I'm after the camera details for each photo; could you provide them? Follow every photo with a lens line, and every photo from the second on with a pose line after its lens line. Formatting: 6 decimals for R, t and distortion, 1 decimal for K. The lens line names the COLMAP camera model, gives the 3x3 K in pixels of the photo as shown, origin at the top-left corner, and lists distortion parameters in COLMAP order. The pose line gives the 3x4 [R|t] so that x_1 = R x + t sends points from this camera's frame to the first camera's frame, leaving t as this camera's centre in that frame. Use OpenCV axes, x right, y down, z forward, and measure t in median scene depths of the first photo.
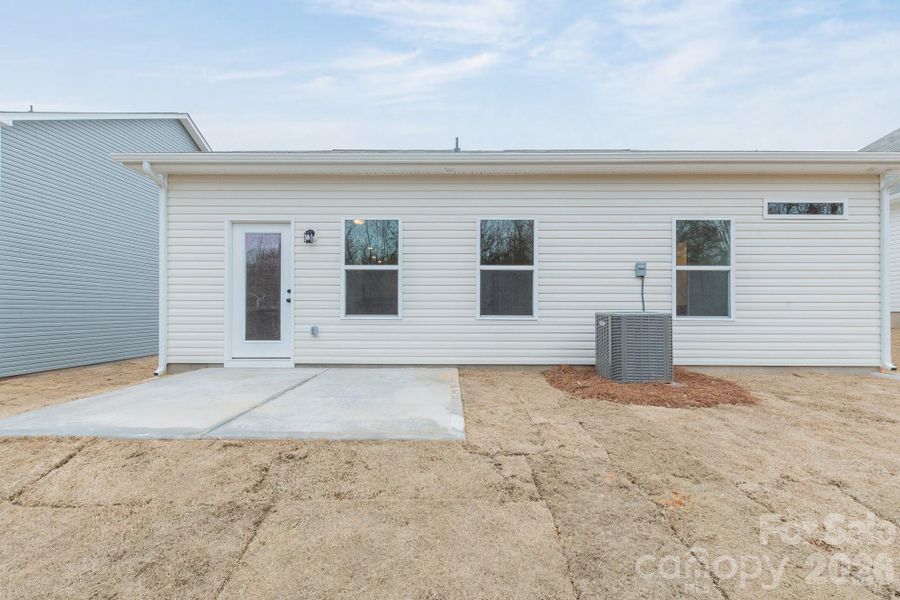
lens RADIAL K [[393.6, 0, 448.2], [0, 393.6, 304.2], [0, 0, 1]] dist [0.000547, -0.000202]
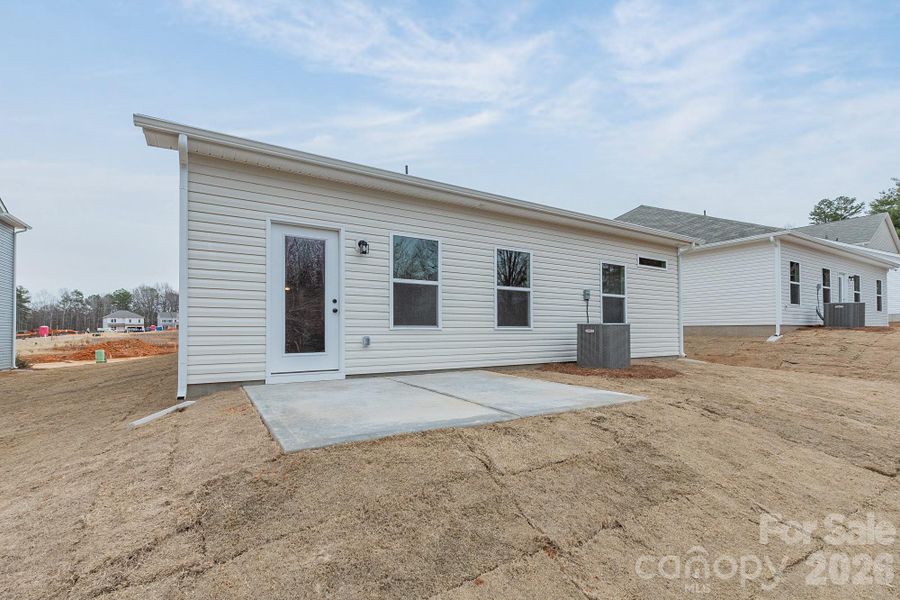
lens RADIAL K [[406.5, 0, 448.5], [0, 406.5, 310.6], [0, 0, 1]] dist [-0.001588, -0.000096]
pose [[0.844644, 0.021743, 0.534887, -0.718808], [-0.017501, 0.999762, -0.013005, -0.001323], [-0.535042, 0.001623, 0.844824, 0.006233]]
